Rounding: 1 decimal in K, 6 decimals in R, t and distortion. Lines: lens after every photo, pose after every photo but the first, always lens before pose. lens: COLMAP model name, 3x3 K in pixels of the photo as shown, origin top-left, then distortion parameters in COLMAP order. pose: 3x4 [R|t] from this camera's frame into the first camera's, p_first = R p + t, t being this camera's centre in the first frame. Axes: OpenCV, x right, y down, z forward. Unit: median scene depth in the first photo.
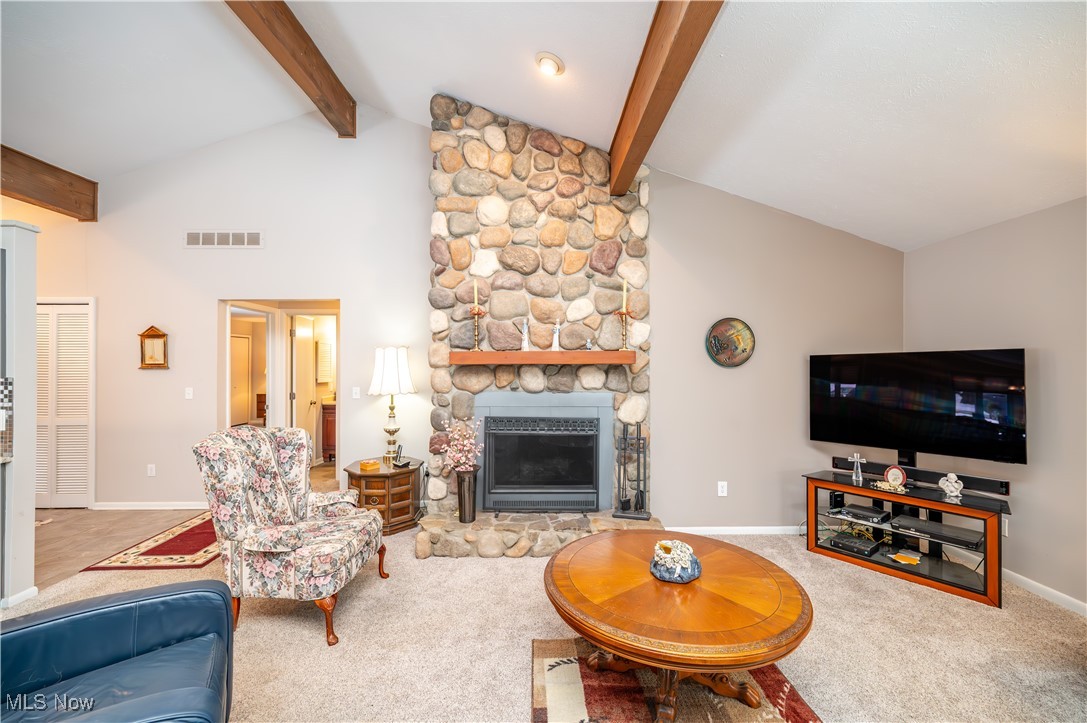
lens RADIAL K [[433.2, 0, 544.6], [0, 433.2, 367.6], [0, 0, 1]] dist [-0.001124, 0.000787]
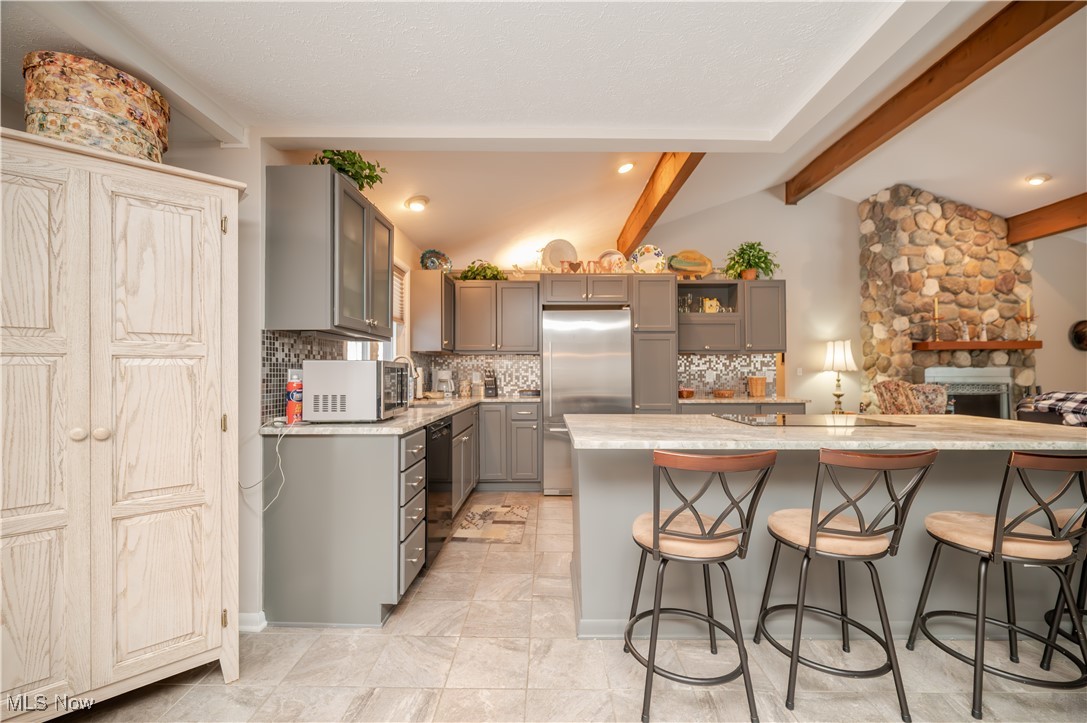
lens RADIAL K [[433.2, 0, 544.7], [0, 433.2, 364.3], [0, 0, 1]] dist [-0.001124, 0.000787]
pose [[0.999792, -0.005574, -0.019641, -1.538494], [0.005102, 0.999698, -0.024028, 0.076084], [0.019769, 0.023923, 0.999518, -0.629164]]
